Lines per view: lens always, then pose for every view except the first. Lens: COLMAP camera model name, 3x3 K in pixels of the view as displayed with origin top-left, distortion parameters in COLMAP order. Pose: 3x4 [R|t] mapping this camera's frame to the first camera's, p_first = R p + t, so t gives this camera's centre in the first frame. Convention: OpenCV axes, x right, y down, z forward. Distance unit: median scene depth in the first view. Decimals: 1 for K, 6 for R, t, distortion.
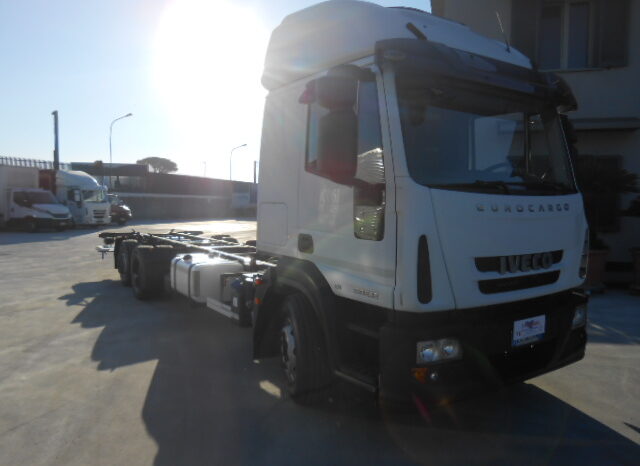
lens RADIAL K [[485.9, 0, 322.7], [0, 485.9, 232.4], [0, 0, 1]] dist [-0.003682, 0.001379]
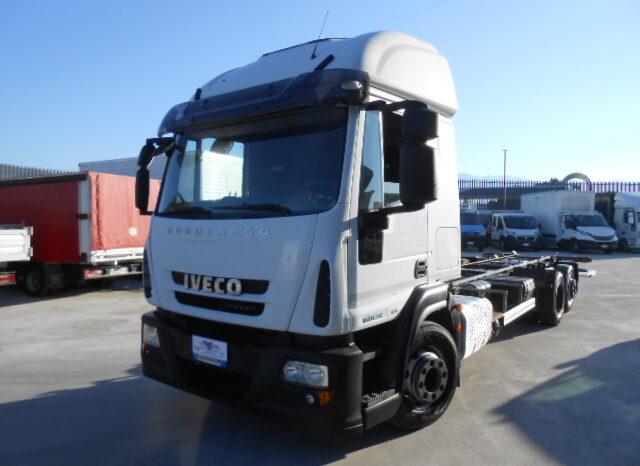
lens RADIAL K [[485.9, 0, 322.7], [0, 485.9, 232.4], [0, 0, 1]] dist [-0.003682, 0.001379]
pose [[0.325503, 0.018649, -0.945357, 1.252913], [-0.062117, 0.998067, -0.001699, -0.051244], [0.943498, 0.059276, 0.326032, 0.751345]]
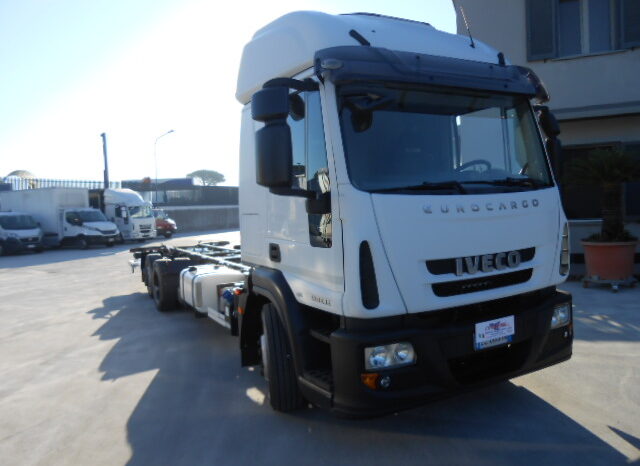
lens RADIAL K [[485.9, 0, 322.7], [0, 485.9, 232.4], [0, 0, 1]] dist [-0.003682, 0.001379]
pose [[0.993517, -0.050506, -0.101849, 0.163387], [0.049785, 0.998714, -0.009607, -0.004909], [0.102204, 0.004474, 0.994753, -0.003962]]
